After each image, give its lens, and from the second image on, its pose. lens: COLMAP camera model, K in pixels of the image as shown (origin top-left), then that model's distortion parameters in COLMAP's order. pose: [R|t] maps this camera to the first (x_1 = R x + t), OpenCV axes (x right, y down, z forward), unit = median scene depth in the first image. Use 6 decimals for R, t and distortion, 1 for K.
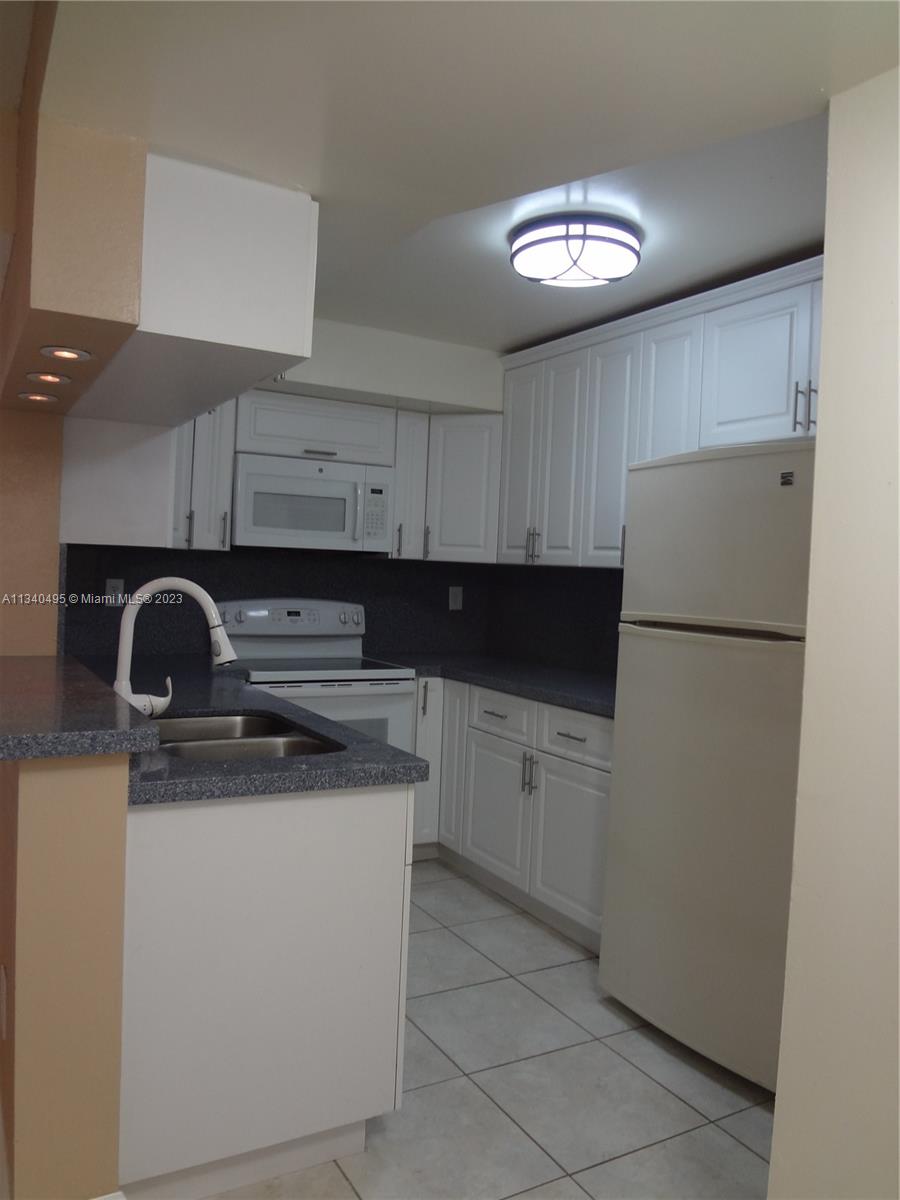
lens RADIAL K [[897.5, 0, 450.0], [0, 897.5, 600.0], [0, 0, 1]] dist [-0.047228, 0.002700]
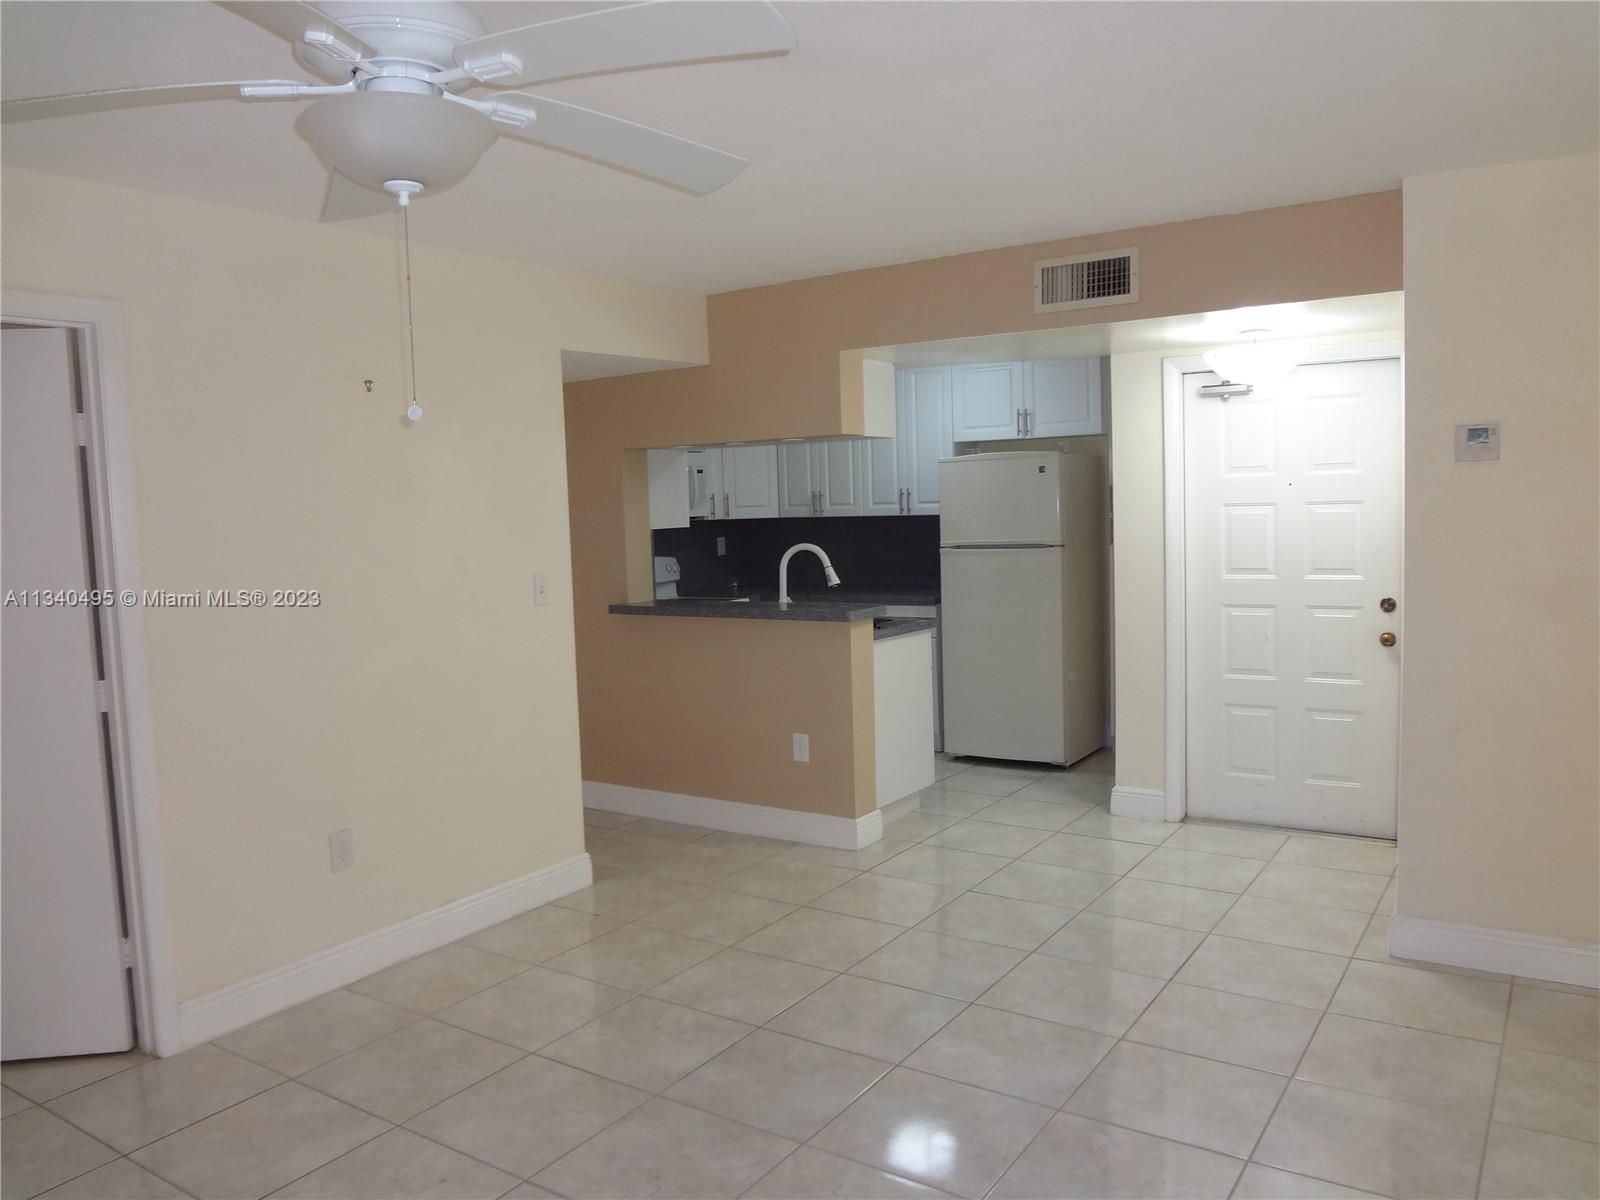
lens RADIAL K [[1196.7, 0, 800.0], [0, 1196.7, 600.0], [0, 0, 1]] dist [-0.047228, 0.002700]
pose [[0.897816, -0.112721, 0.425699, -0.932935], [0.088783, 0.993168, 0.075734, -0.066537], [-0.431327, -0.030201, 0.901690, -0.877410]]
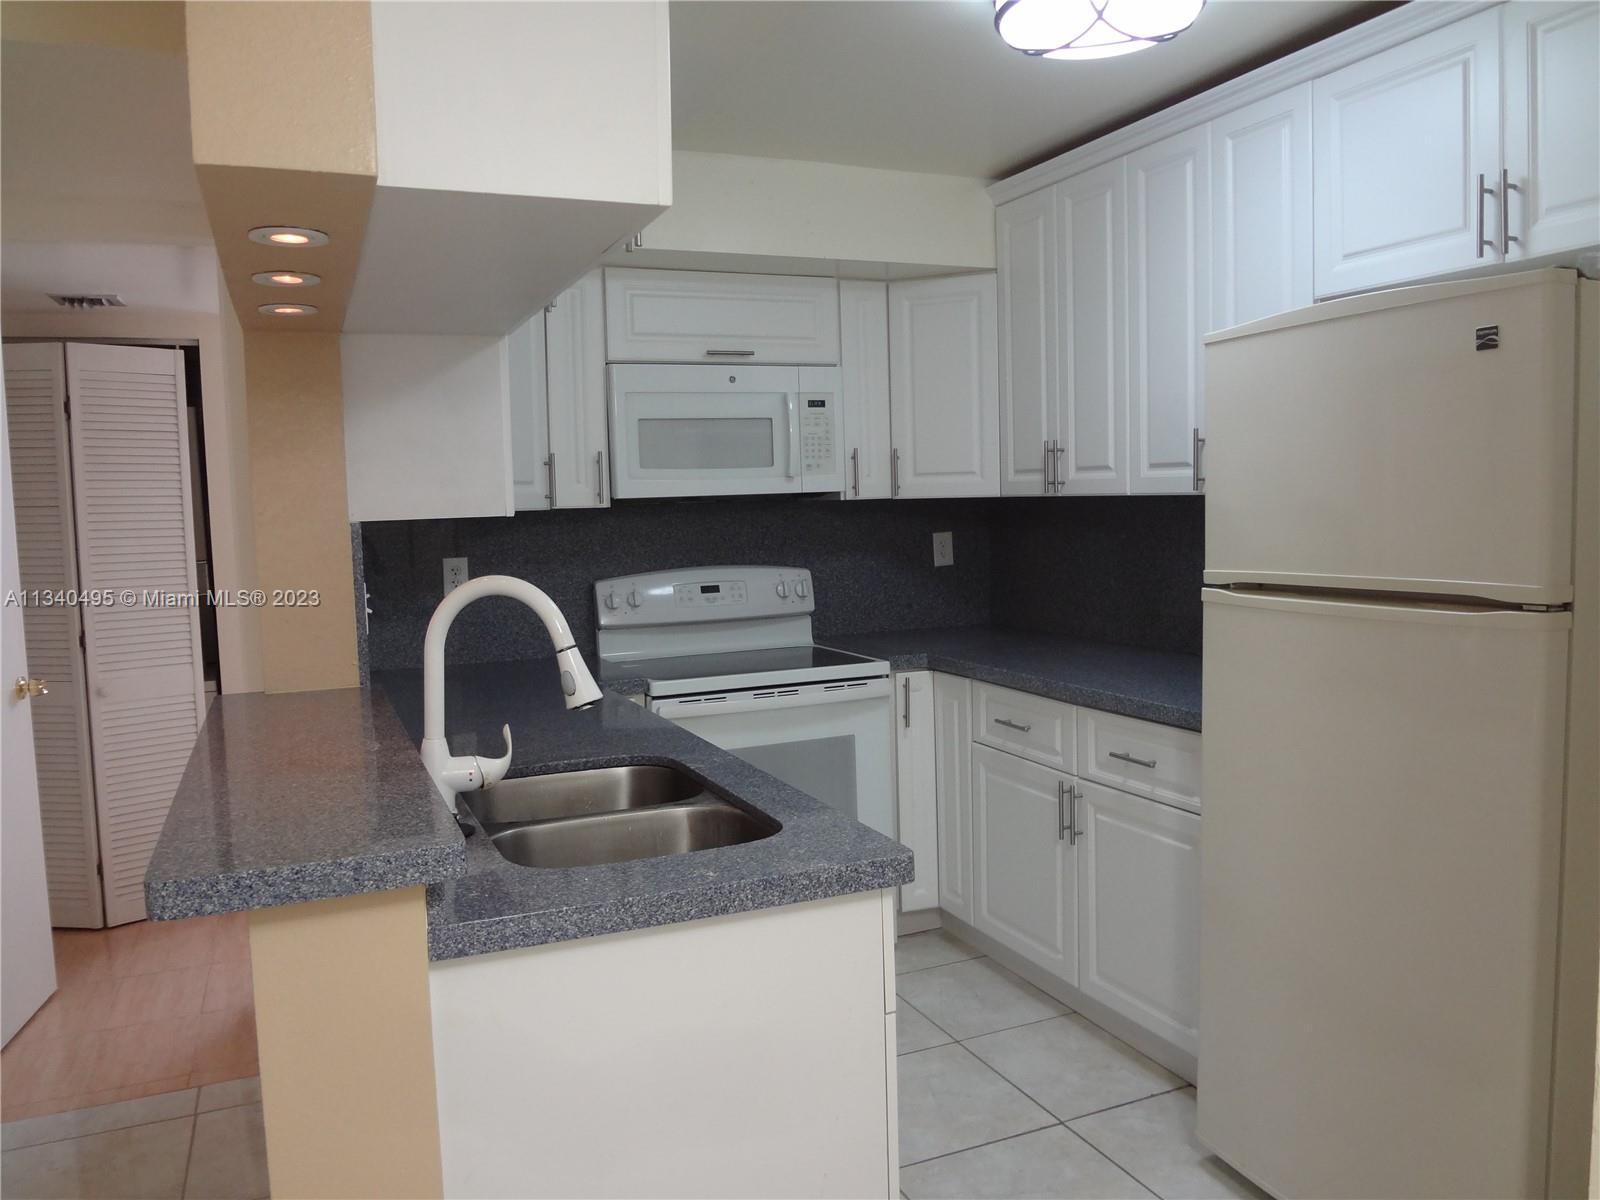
lens RADIAL K [[1200.8, 0, 809.5], [0, 1200.8, 598.1], [0, 0, 1]] dist [-0.026472, -0.000798]
pose [[0.992078, -0.062299, -0.109090, 0.004133], [0.067885, 0.996526, 0.048253, -0.023069], [0.105704, -0.055276, 0.992860, 0.110150]]
